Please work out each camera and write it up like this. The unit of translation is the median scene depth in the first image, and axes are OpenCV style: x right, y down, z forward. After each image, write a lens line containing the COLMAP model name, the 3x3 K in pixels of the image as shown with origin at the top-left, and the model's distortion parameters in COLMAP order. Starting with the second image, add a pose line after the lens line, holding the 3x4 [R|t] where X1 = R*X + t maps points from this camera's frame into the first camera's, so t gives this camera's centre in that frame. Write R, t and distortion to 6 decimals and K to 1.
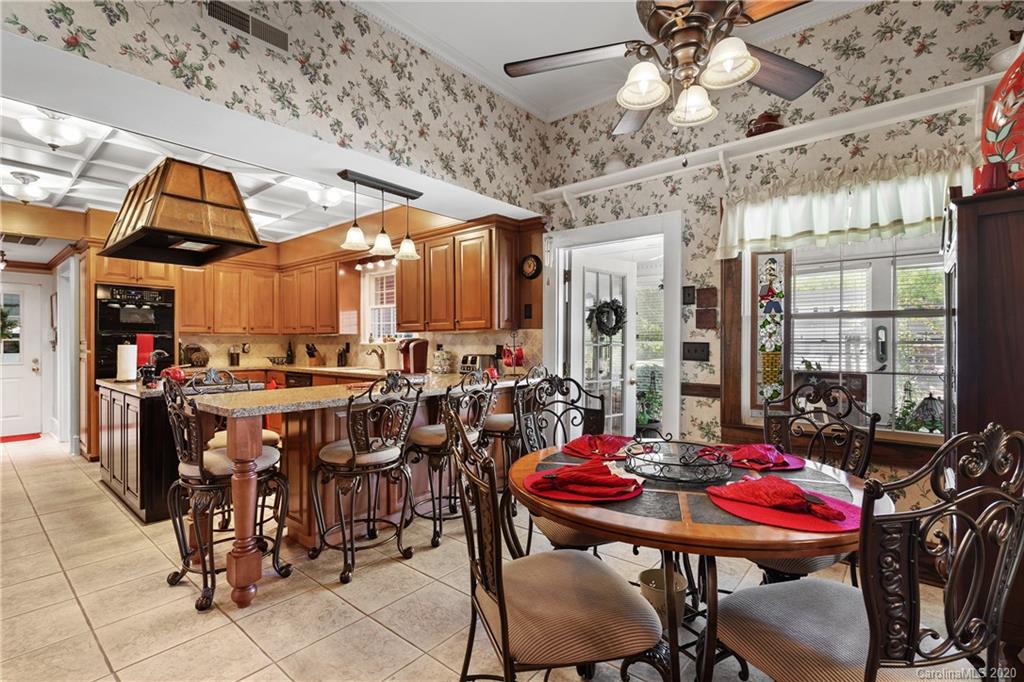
lens RADIAL K [[468.6, 0, 508.8], [0, 468.6, 341.5], [0, 0, 1]] dist [0.000970, 0.000039]
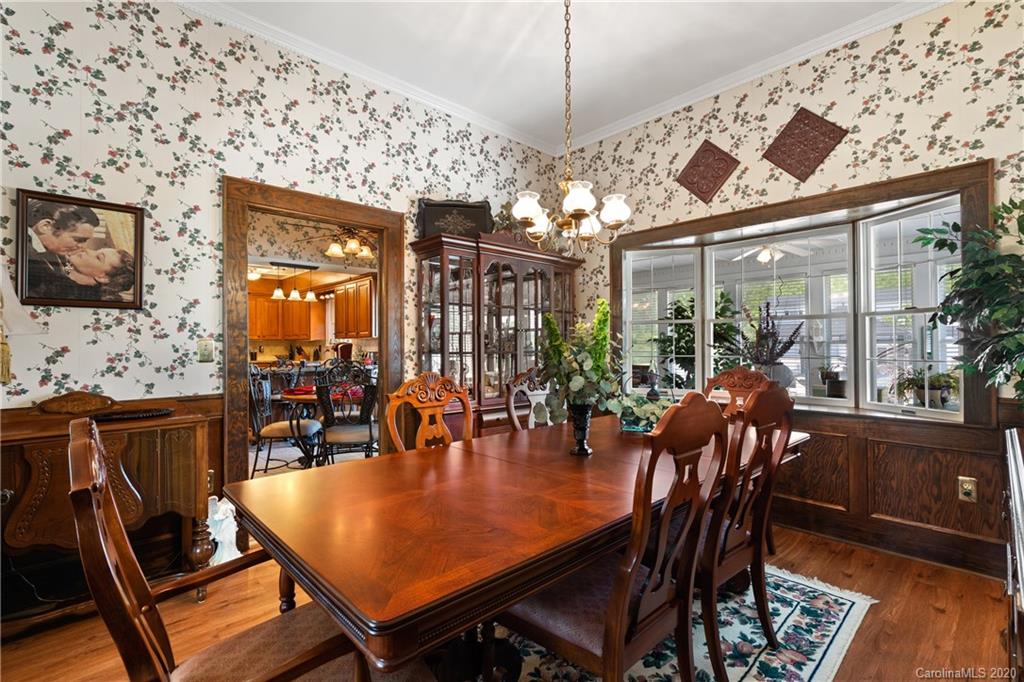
lens RADIAL K [[468.6, 0, 516.1], [0, 468.6, 340.9], [0, 0, 1]] dist [0.000970, 0.000039]
pose [[0.993802, -0.006367, -0.110980, 0.504436], [0.005733, 0.999965, -0.006034, 0.001642], [0.111014, 0.005360, 0.993804, -0.497271]]
